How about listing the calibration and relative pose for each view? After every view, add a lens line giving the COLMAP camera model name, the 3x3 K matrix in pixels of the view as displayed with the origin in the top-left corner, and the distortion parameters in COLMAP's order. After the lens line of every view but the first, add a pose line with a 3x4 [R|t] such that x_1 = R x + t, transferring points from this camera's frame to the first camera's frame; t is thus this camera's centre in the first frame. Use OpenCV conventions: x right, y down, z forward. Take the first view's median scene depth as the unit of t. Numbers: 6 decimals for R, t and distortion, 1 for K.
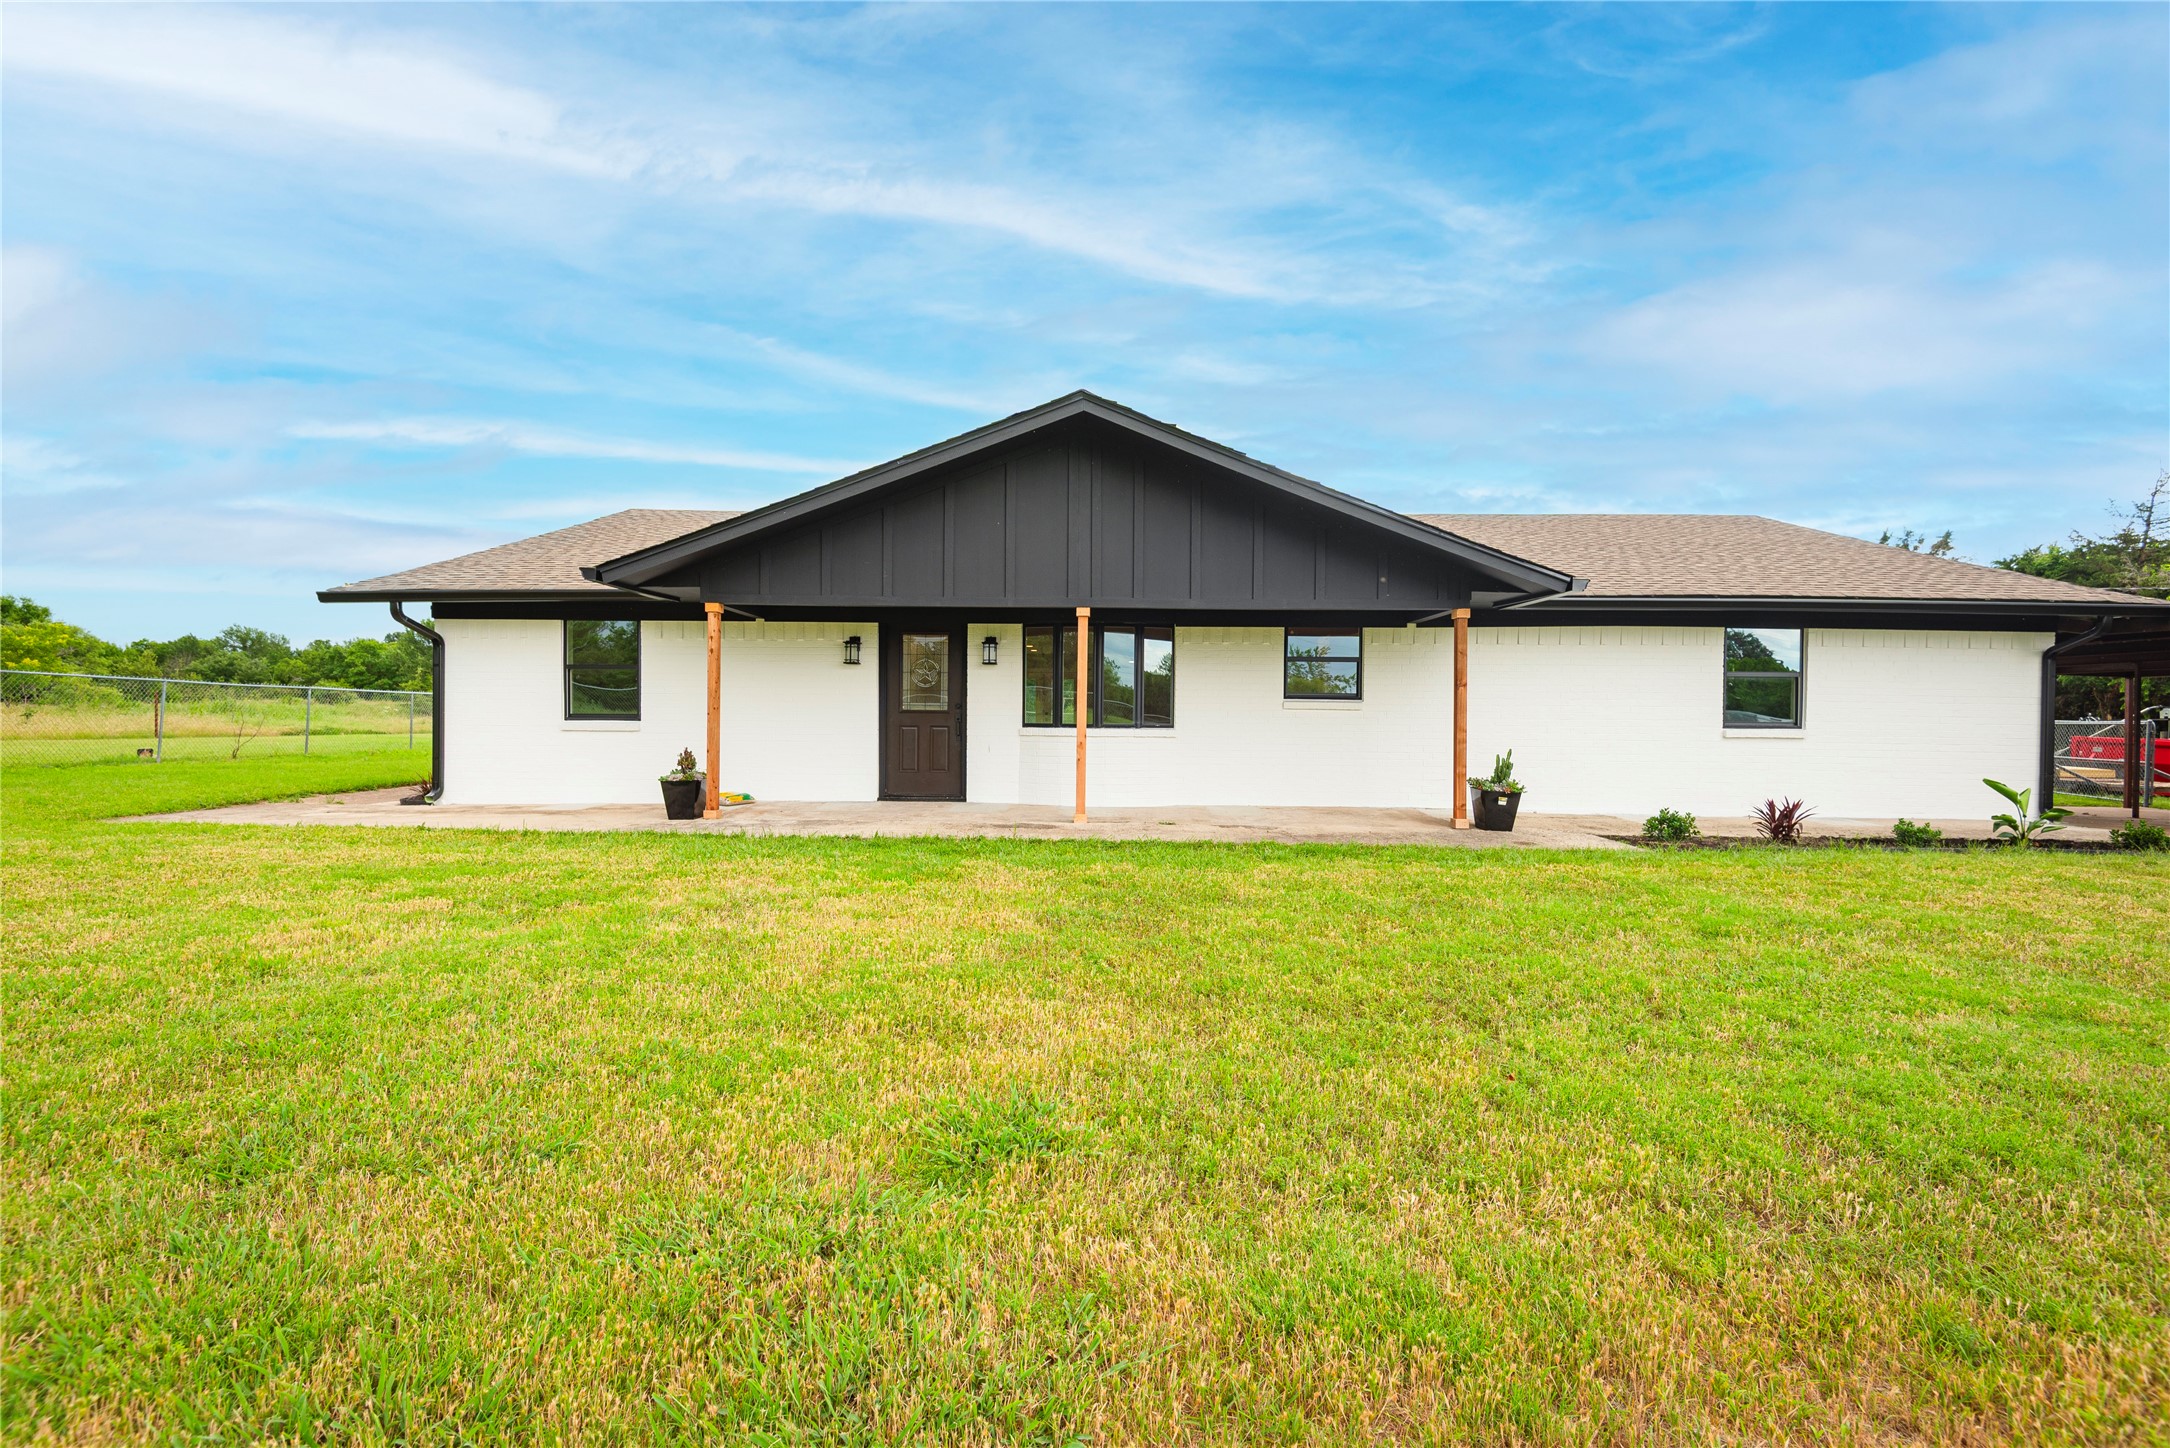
lens RADIAL K [[957.2, 0, 1095.7], [0, 957.2, 722.3], [0, 0, 1]] dist [-0.017439, -0.002136]
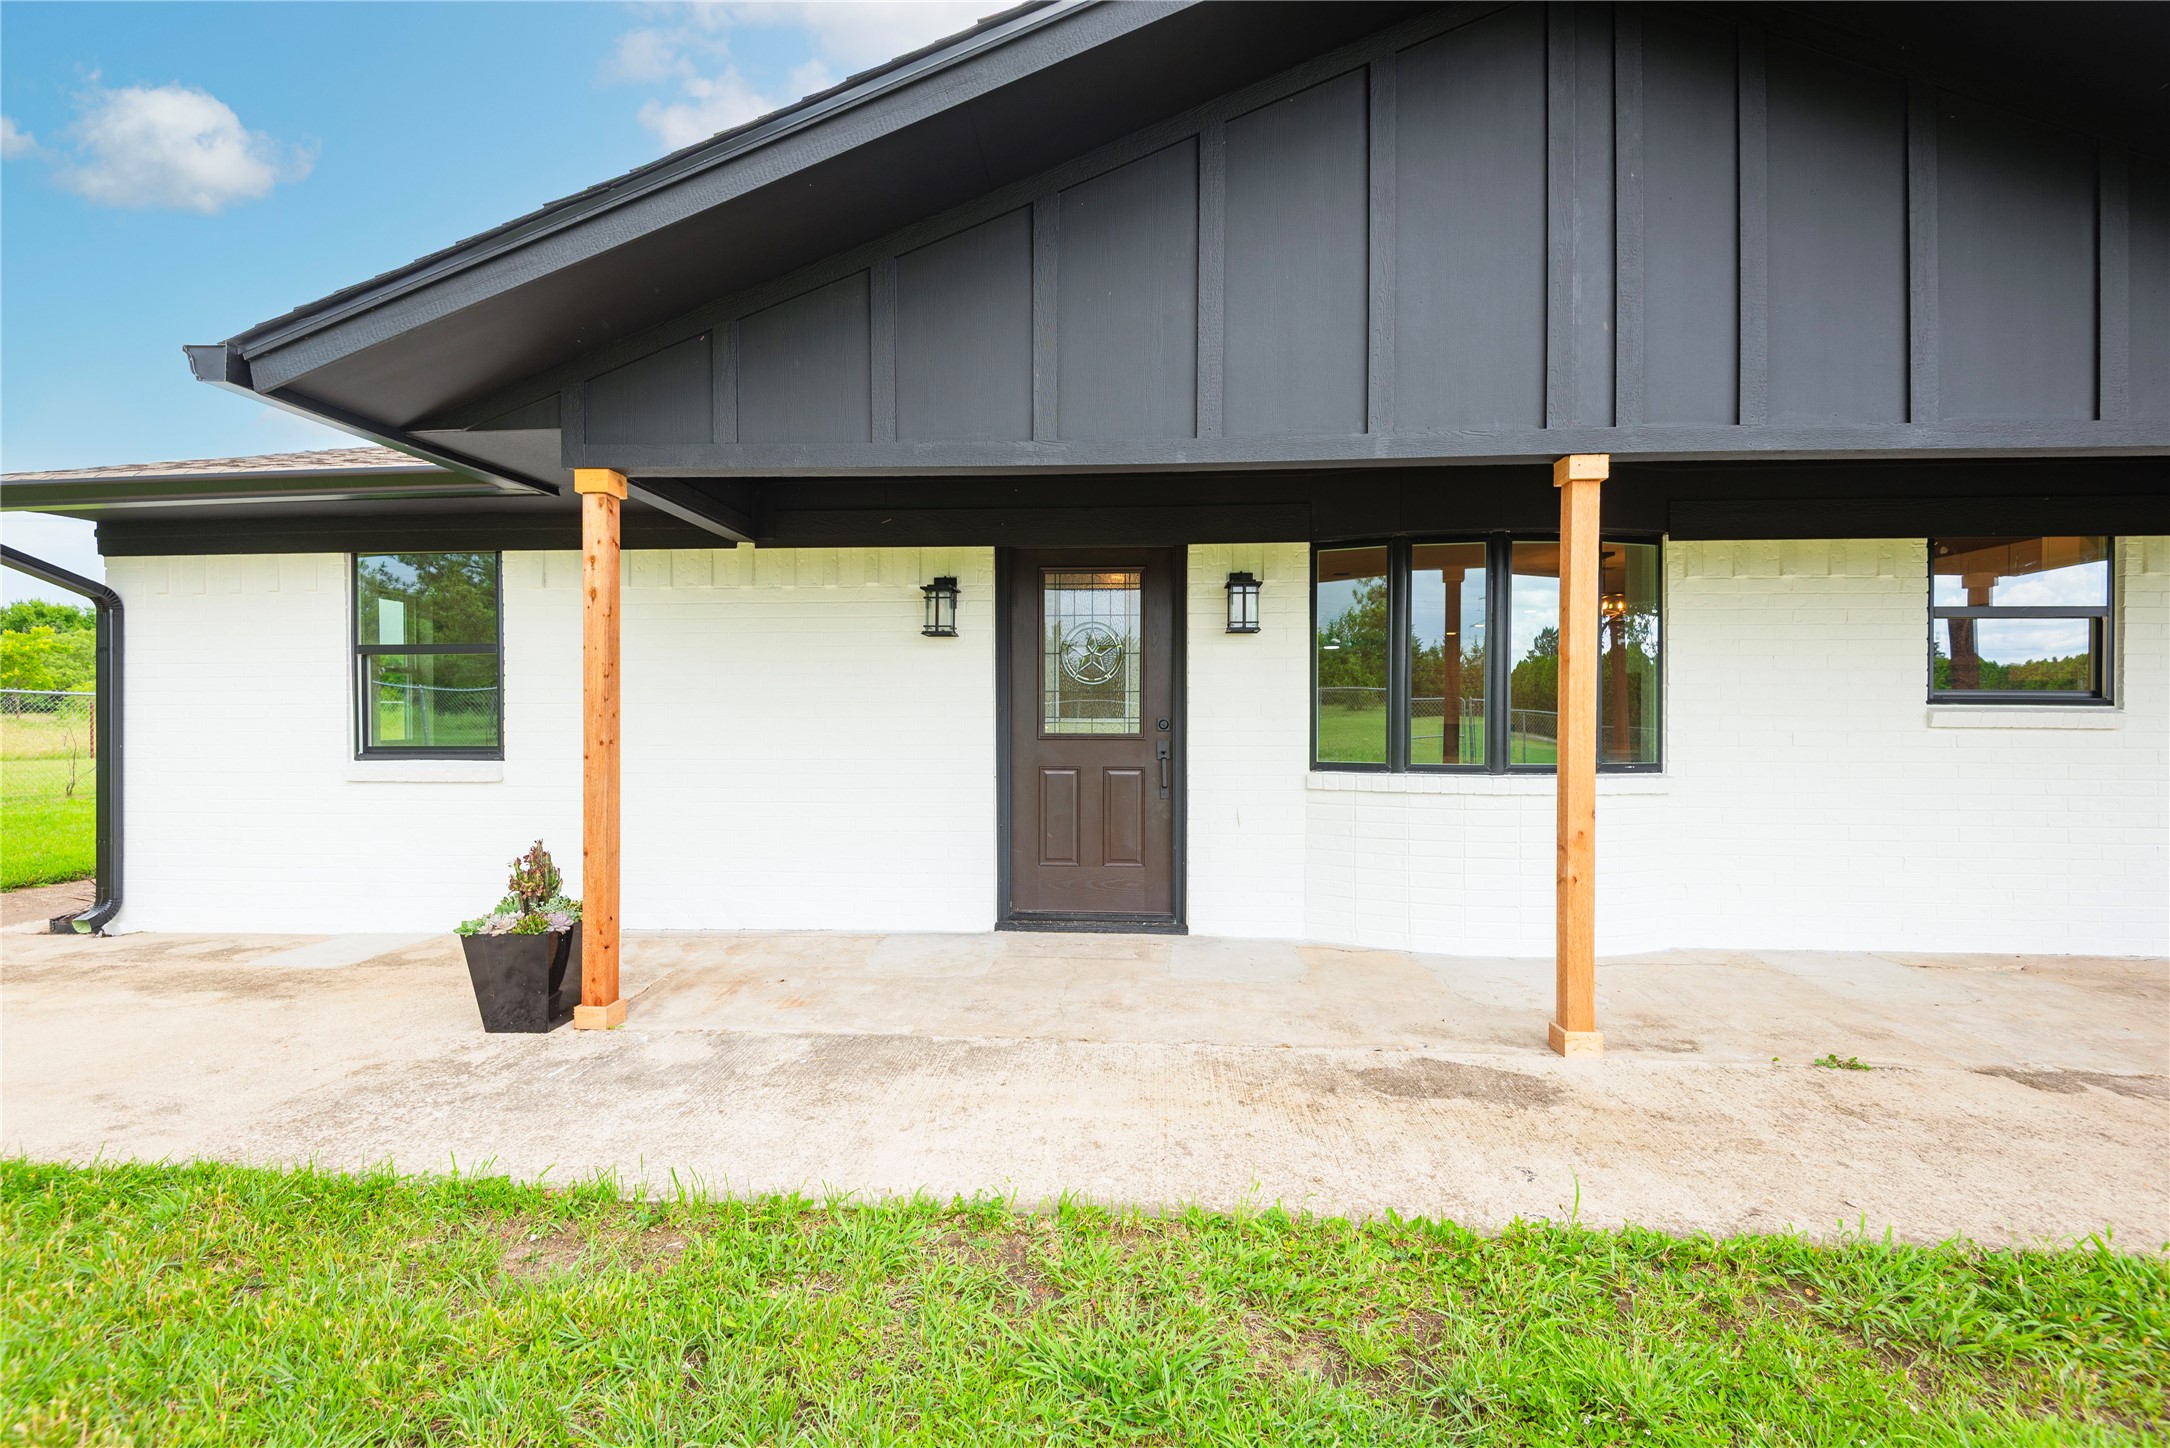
lens RADIAL K [[957.2, 0, 1074.6], [0, 957.2, 718.9], [0, 0, 1]] dist [-0.017439, -0.002136]
pose [[0.996517, -0.007117, -0.083082, -0.152201], [0.006885, 0.999972, -0.003074, -0.019016], [0.083102, 0.002491, 0.996538, 0.546278]]
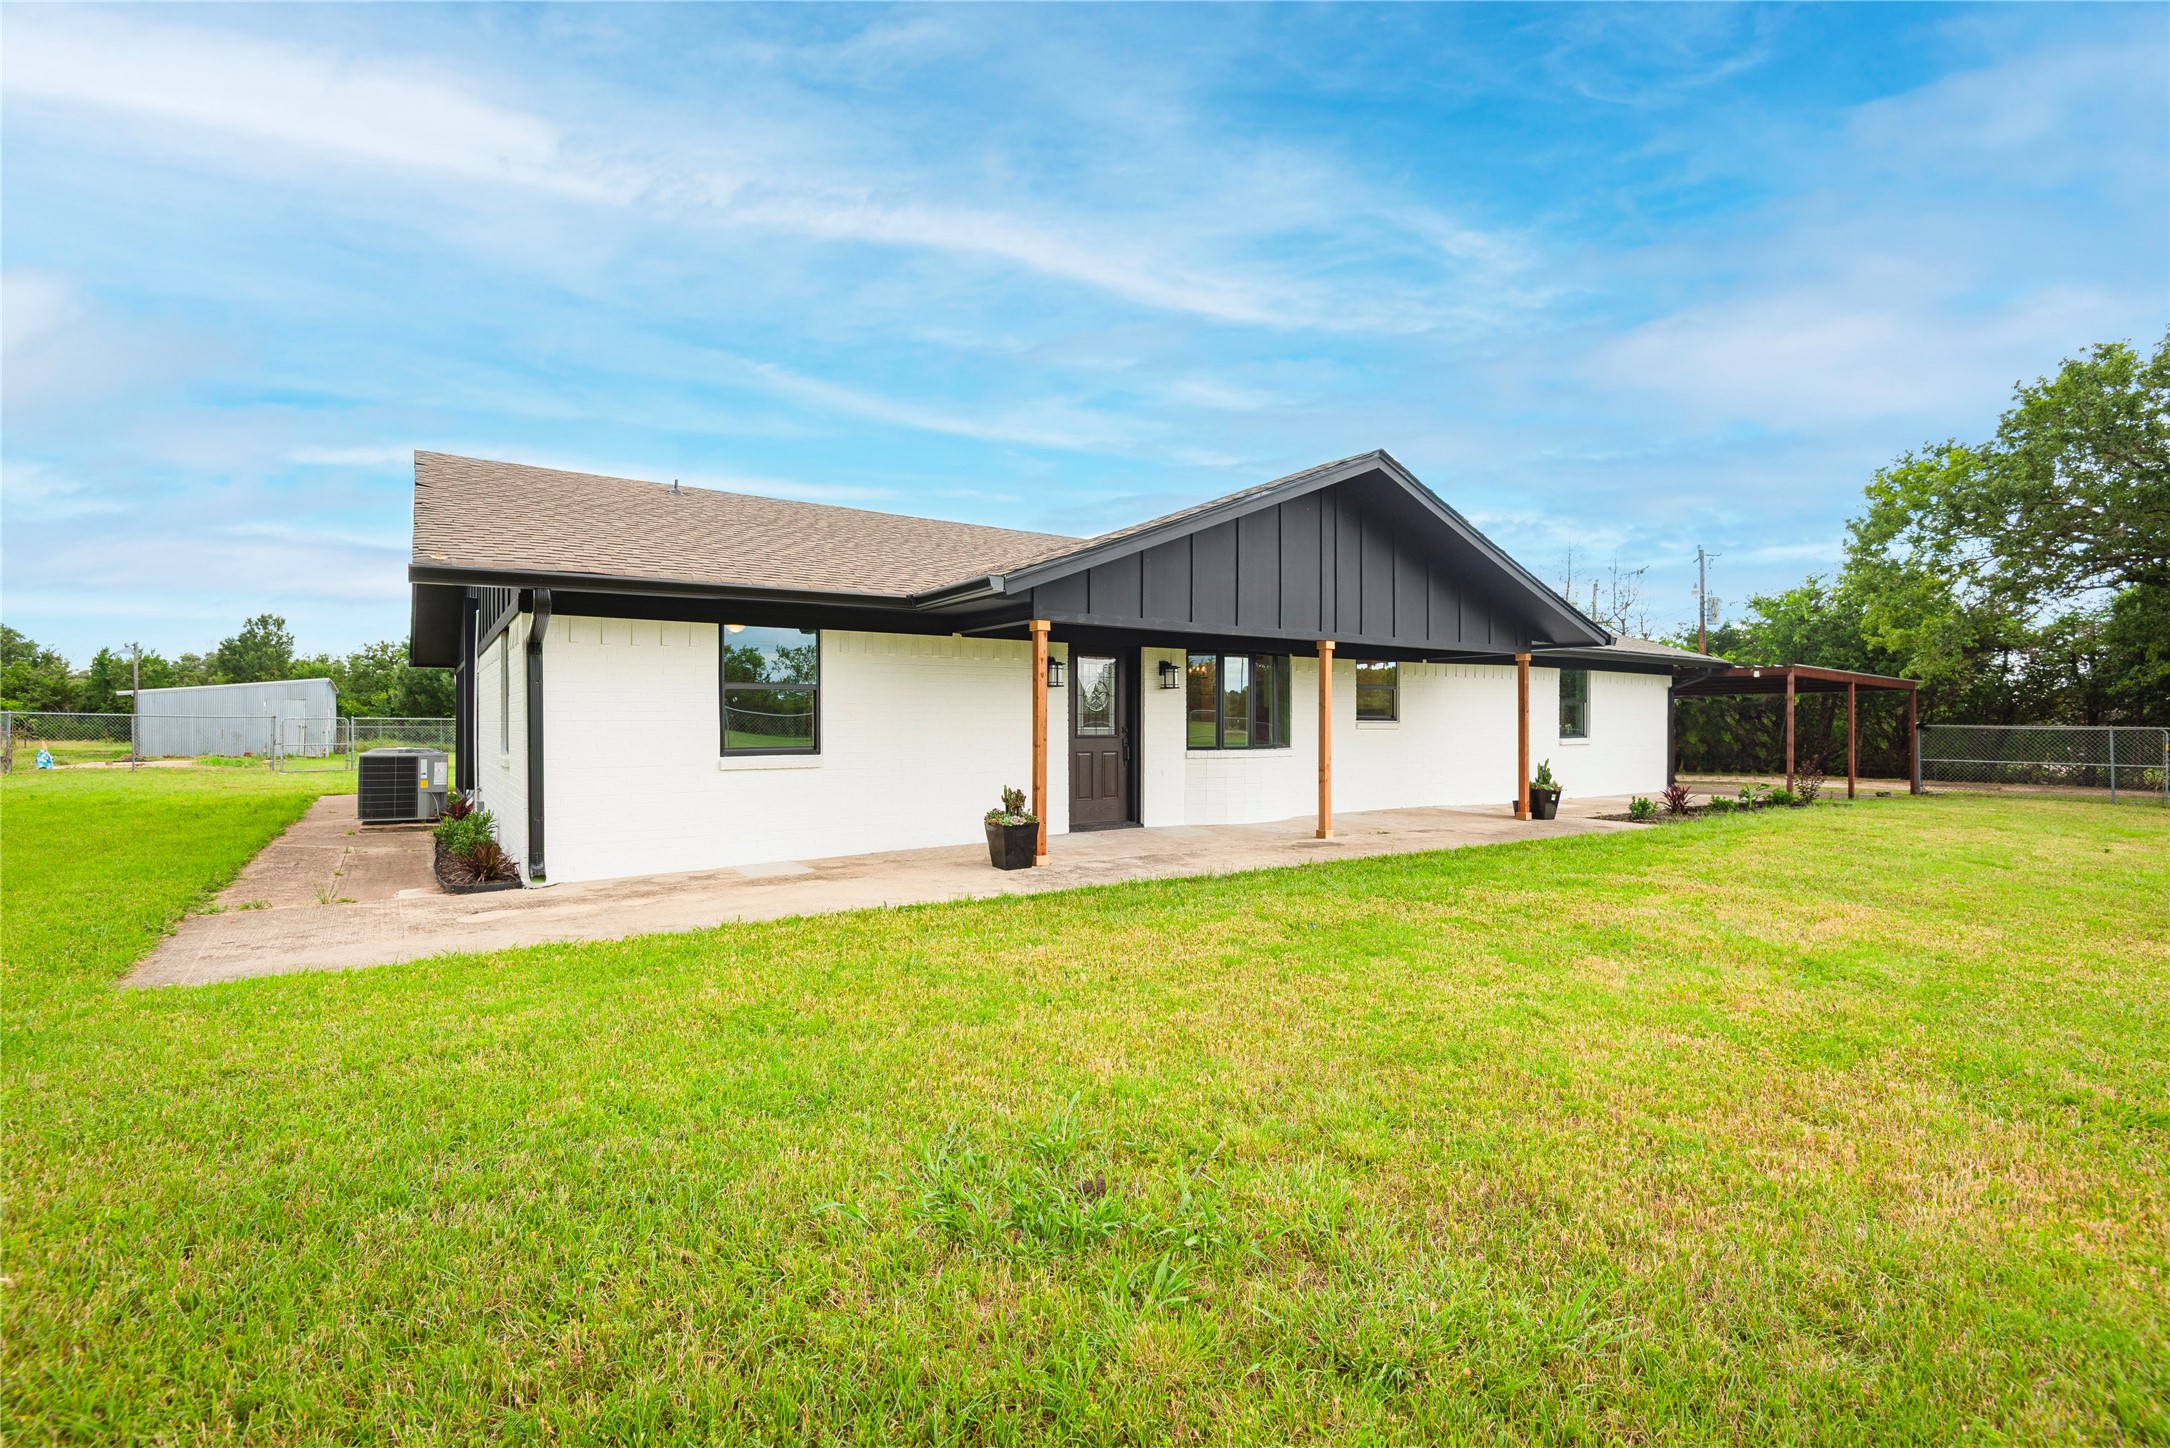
lens RADIAL K [[957.2, 0, 1091.1], [0, 957.2, 727.9], [0, 0, 1]] dist [-0.017439, -0.002136]
pose [[0.827506, -0.014181, 0.561278, -0.741812], [0.011582, 0.999899, 0.008187, -0.028592], [-0.561338, -0.000274, 0.827587, 0.214786]]
